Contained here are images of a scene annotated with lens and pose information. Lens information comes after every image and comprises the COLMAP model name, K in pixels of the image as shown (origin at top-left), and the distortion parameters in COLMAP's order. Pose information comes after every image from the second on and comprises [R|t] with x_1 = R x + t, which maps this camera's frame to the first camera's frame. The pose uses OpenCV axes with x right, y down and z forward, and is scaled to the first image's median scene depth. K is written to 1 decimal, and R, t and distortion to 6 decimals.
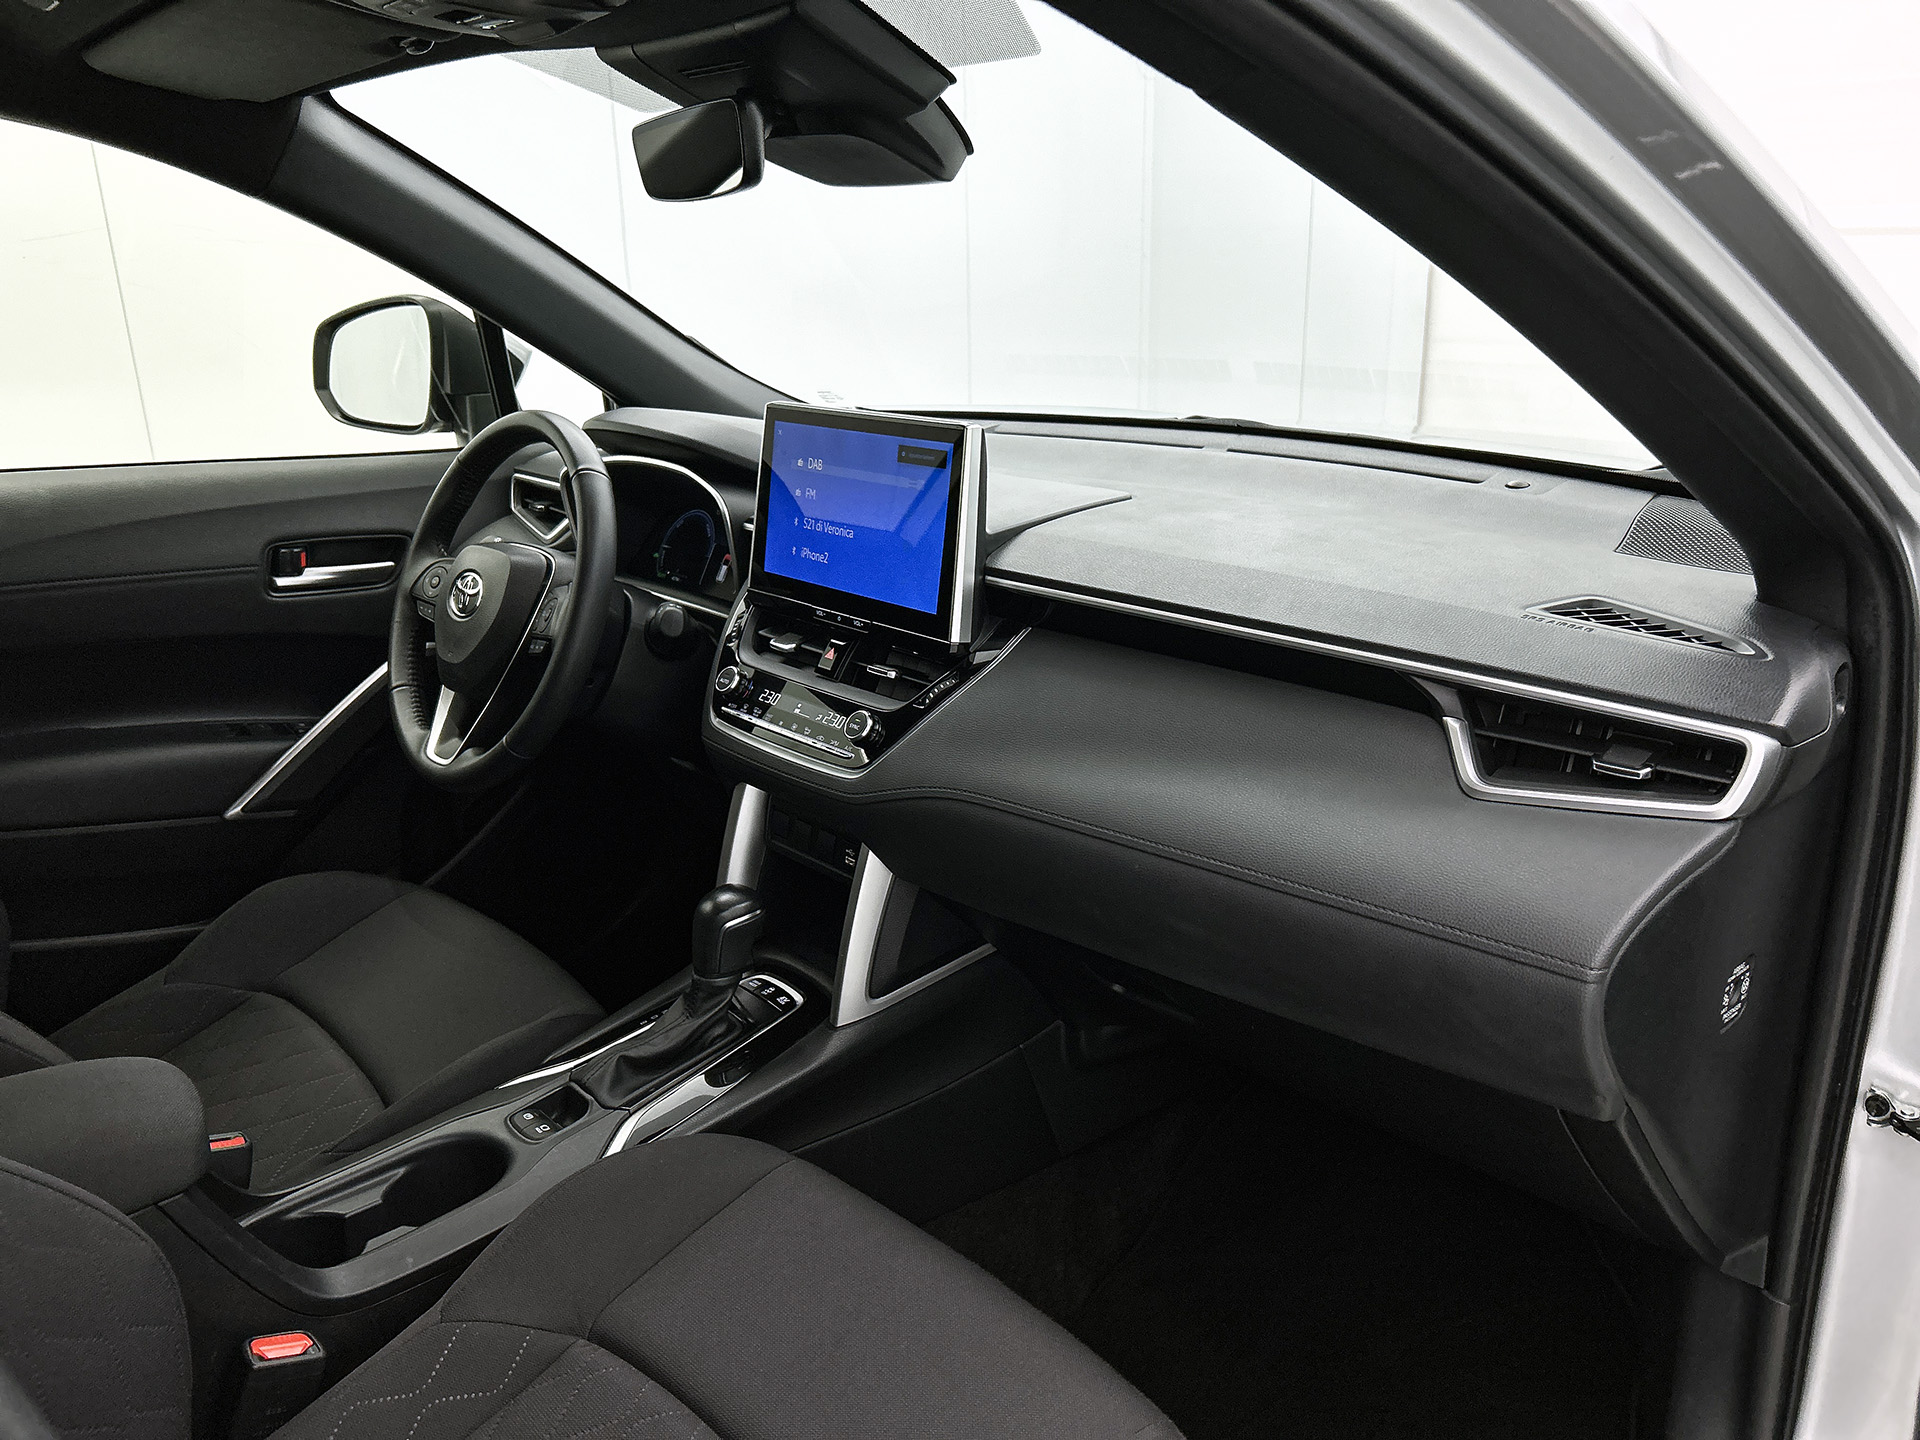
lens RADIAL K [[1445.3, 0, 960.0], [0, 1445.3, 720.0], [0, 0, 1]] dist [0.129833, -0.158424]
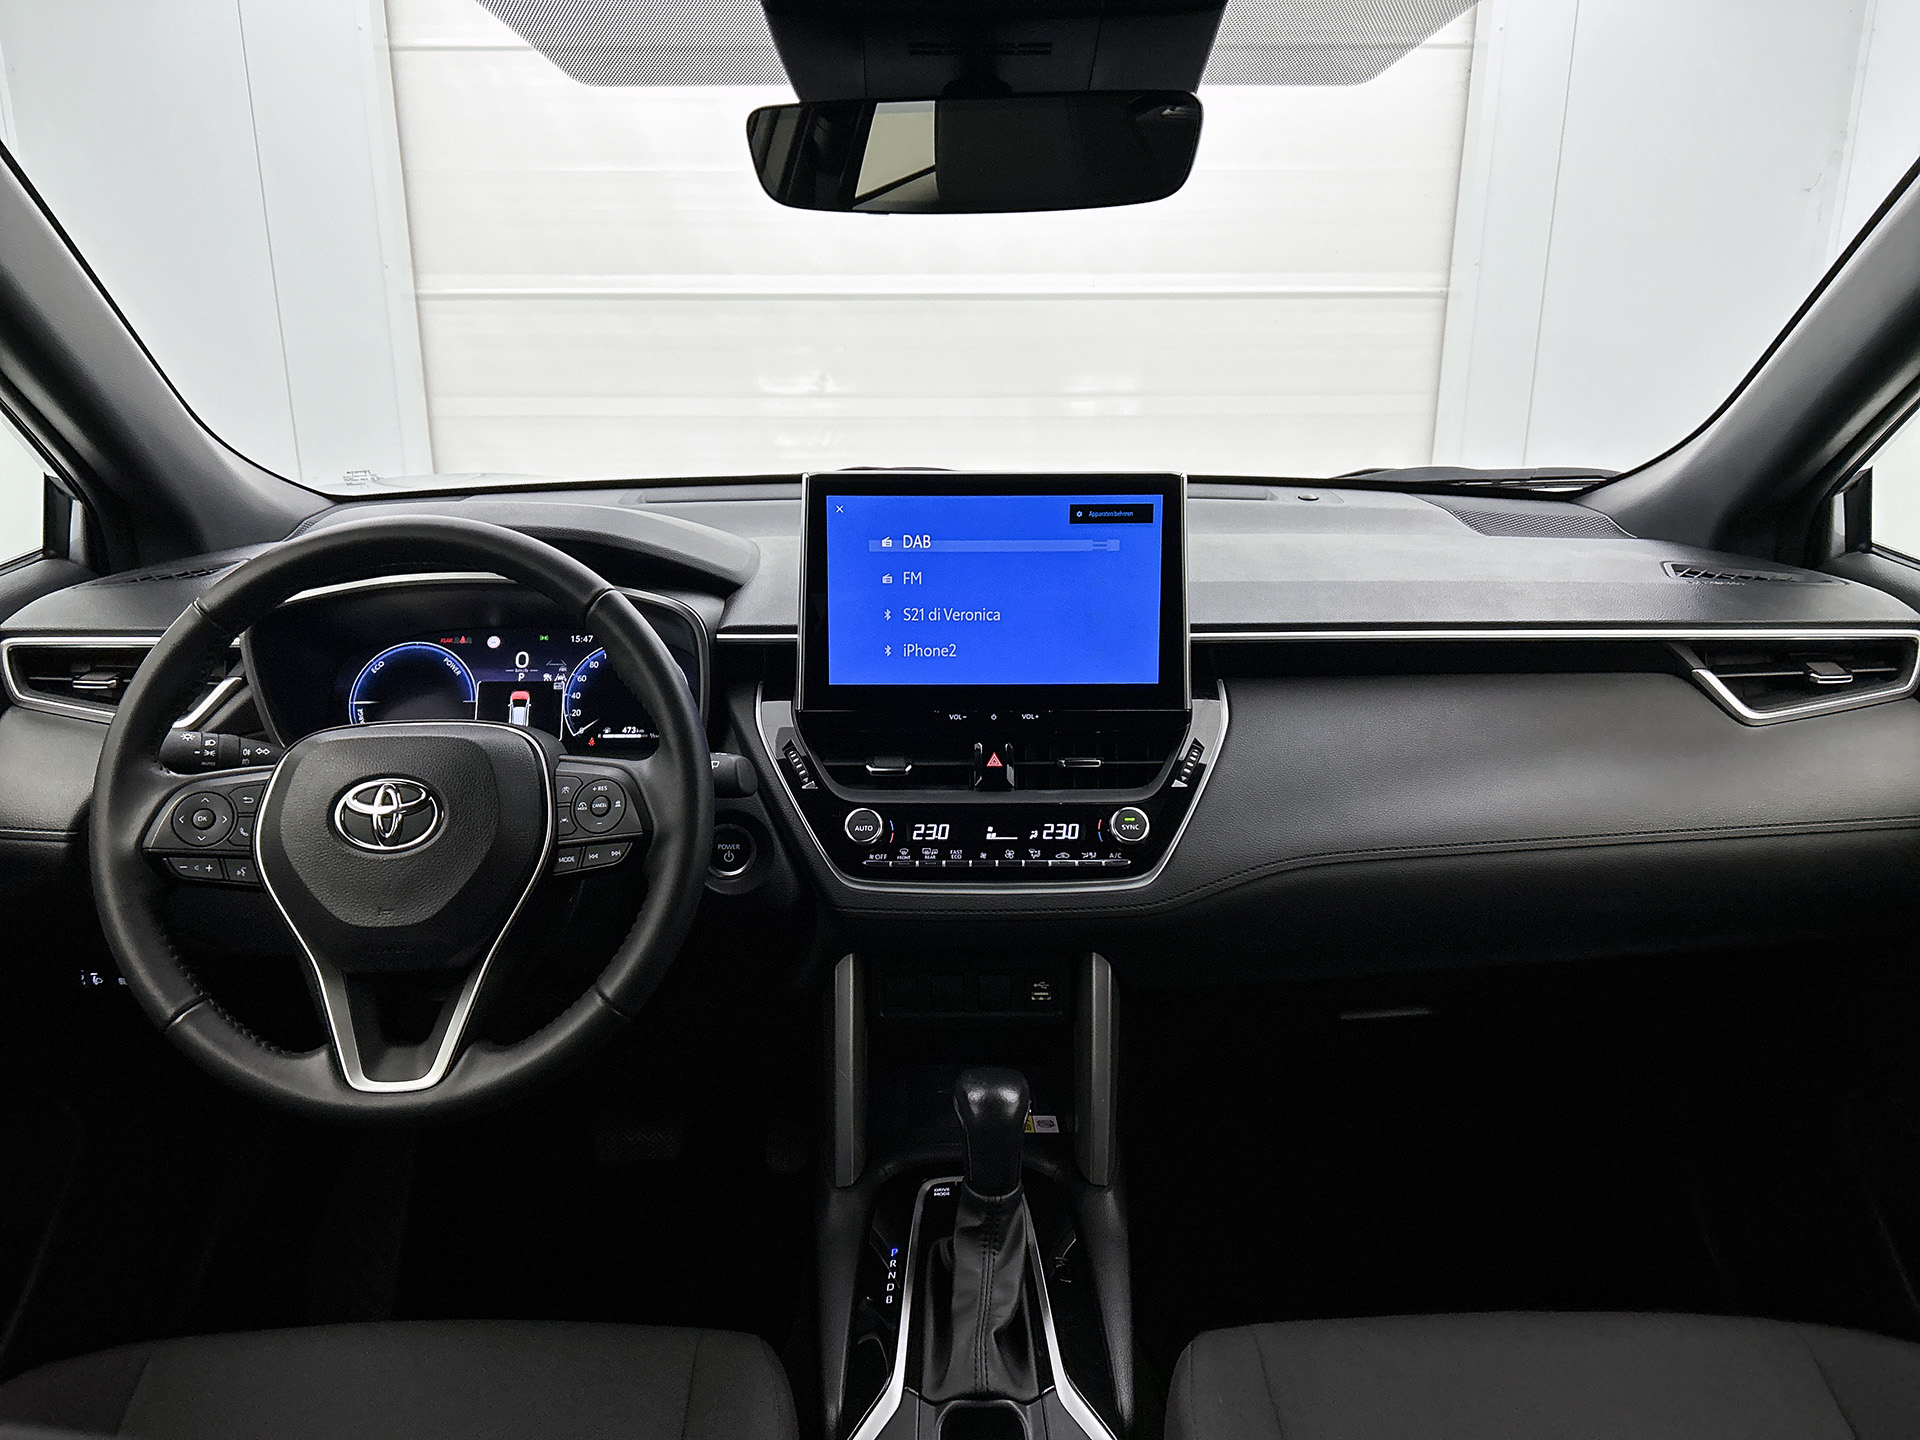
lens RADIAL K [[1445.3, 0, 960.0], [0, 1445.3, 720.0], [0, 0, 1]] dist [0.129833, -0.158424]
pose [[0.657416, -0.196471, 0.727463, -0.697378], [0.220559, 0.973302, 0.063545, -0.125075], [-0.720526, 0.118673, 0.683198, 0.438064]]
